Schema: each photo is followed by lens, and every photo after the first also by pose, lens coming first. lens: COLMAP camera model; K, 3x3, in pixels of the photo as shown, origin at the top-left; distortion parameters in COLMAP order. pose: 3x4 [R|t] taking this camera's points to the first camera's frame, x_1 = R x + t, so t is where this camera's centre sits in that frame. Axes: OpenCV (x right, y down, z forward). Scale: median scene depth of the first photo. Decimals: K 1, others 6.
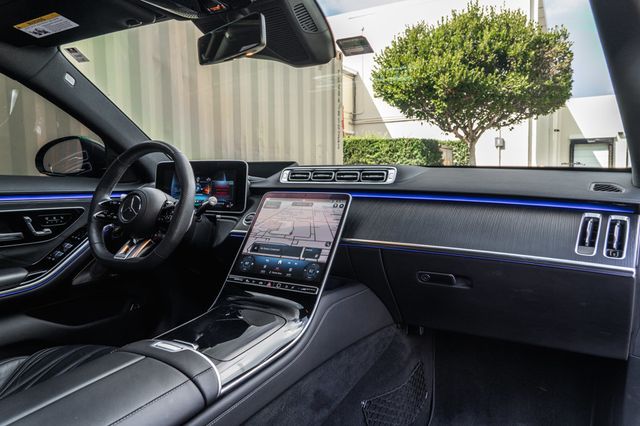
lens RADIAL K [[435.8, 0, 320.0], [0, 435.8, 213.0], [0, 0, 1]] dist [-0.019996, -0.001756]
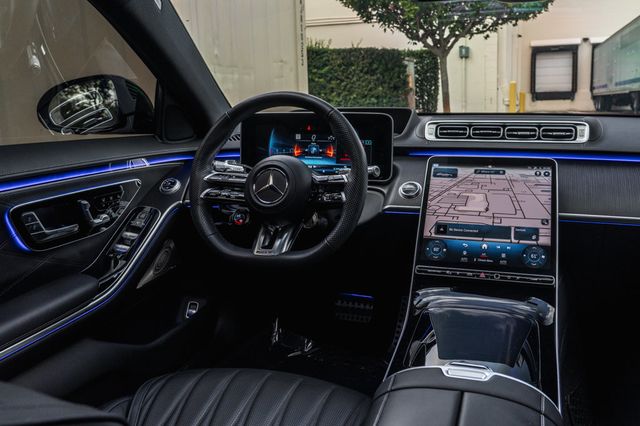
lens RADIAL K [[557.7, 0, 341.2], [0, 557.7, 185.1], [0, 0, 1]] dist [0.010303, 0.005293]
pose [[0.975046, -0.045438, 0.217301, -0.483260], [0.027297, 0.995941, 0.085770, -0.082981], [-0.220317, -0.077698, 0.972329, 0.043394]]
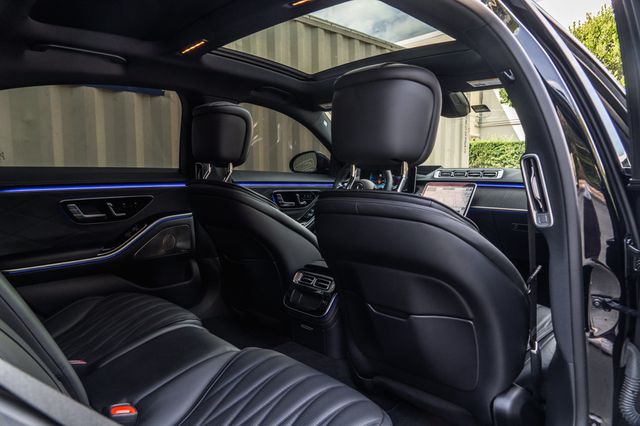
lens RADIAL K [[435.8, 0, 320.0], [0, 435.8, 213.0], [0, 0, 1]] dist [-0.019996, -0.001756]
pose [[0.963391, 0.030006, -0.266415, -0.065581], [-0.030512, 0.999532, 0.002240, 0.087091], [0.266357, 0.005971, 0.963856, -0.862140]]
